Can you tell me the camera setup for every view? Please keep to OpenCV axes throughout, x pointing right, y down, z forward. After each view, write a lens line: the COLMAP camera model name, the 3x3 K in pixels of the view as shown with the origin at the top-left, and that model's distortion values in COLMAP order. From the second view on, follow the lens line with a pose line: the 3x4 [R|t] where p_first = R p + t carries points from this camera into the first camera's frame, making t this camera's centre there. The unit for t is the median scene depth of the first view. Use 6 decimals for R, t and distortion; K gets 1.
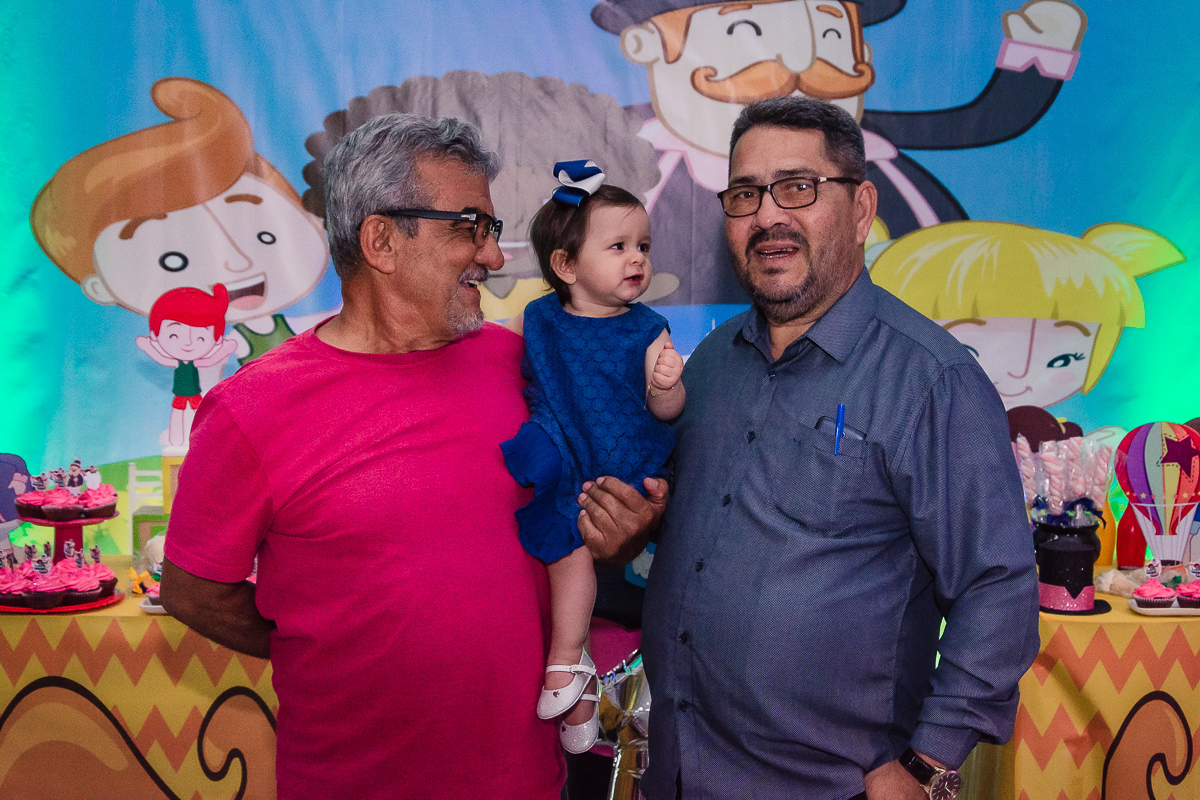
lens RADIAL K [[1892.4, 0, 600.0], [0, 1892.4, 400.0], [0, 0, 1]] dist [-0.015552, -0.020803]
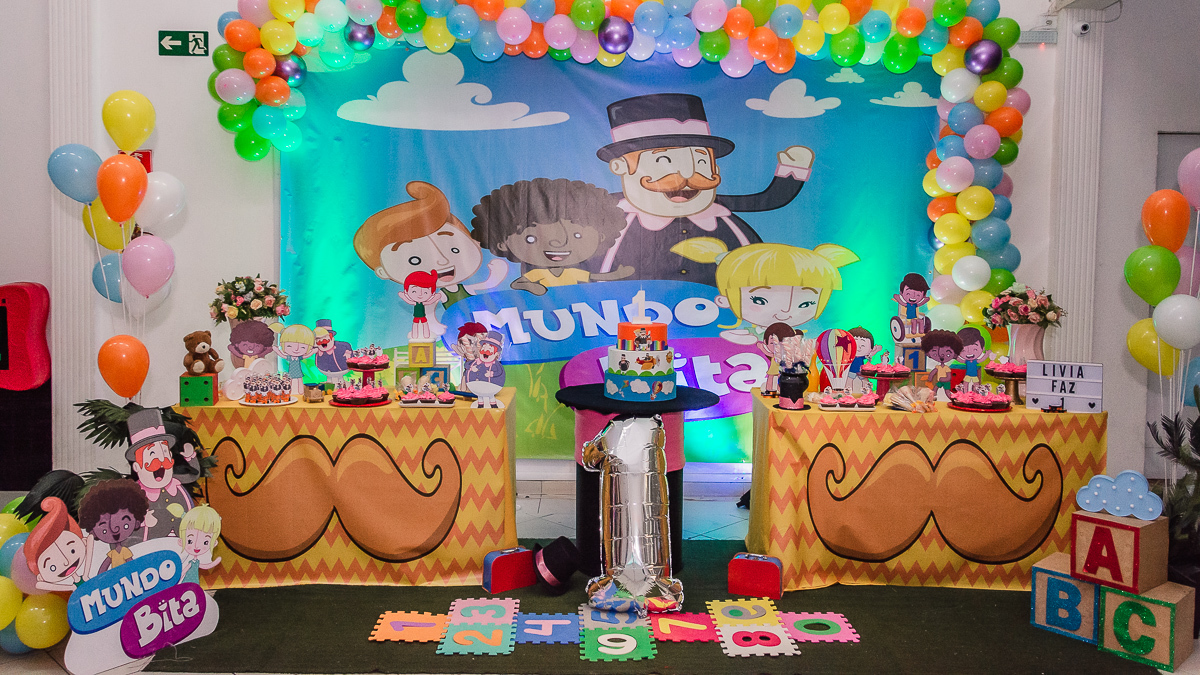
lens RADIAL K [[935.4, 0, 597.4], [0, 935.4, 284.7], [0, 0, 1]] dist [0.022010, 0.003076]
pose [[0.999540, 0.001165, -0.030298, 0.030828], [-0.002685, 0.998736, -0.050190, 0.012483], [0.030201, 0.050248, 0.998280, -0.128473]]
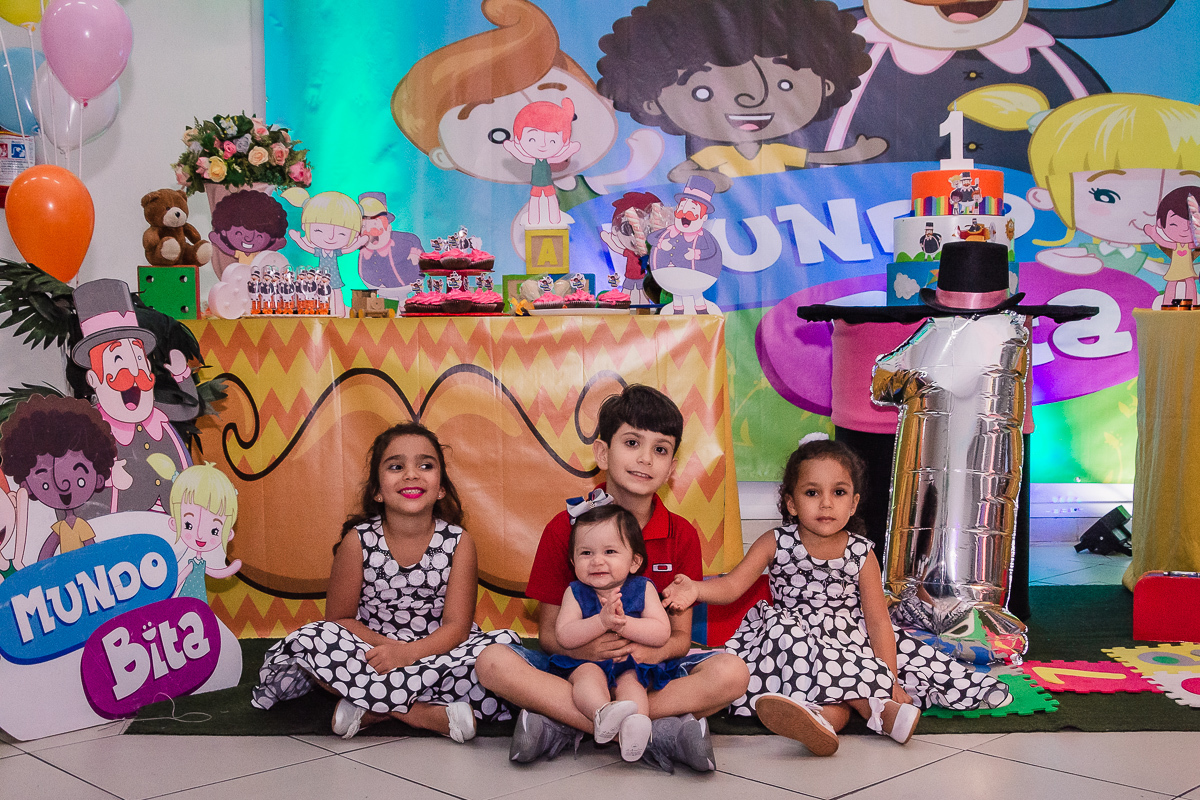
lens RADIAL K [[1483.5, 0, 631.7], [0, 1483.5, 440.7], [0, 0, 1]] dist [-0.032387, 0.059660]
pose [[0.998944, -0.015337, -0.043312, -0.092971], [0.014732, 0.999790, -0.014252, 0.154140], [0.043522, 0.013598, 0.998960, -0.017661]]
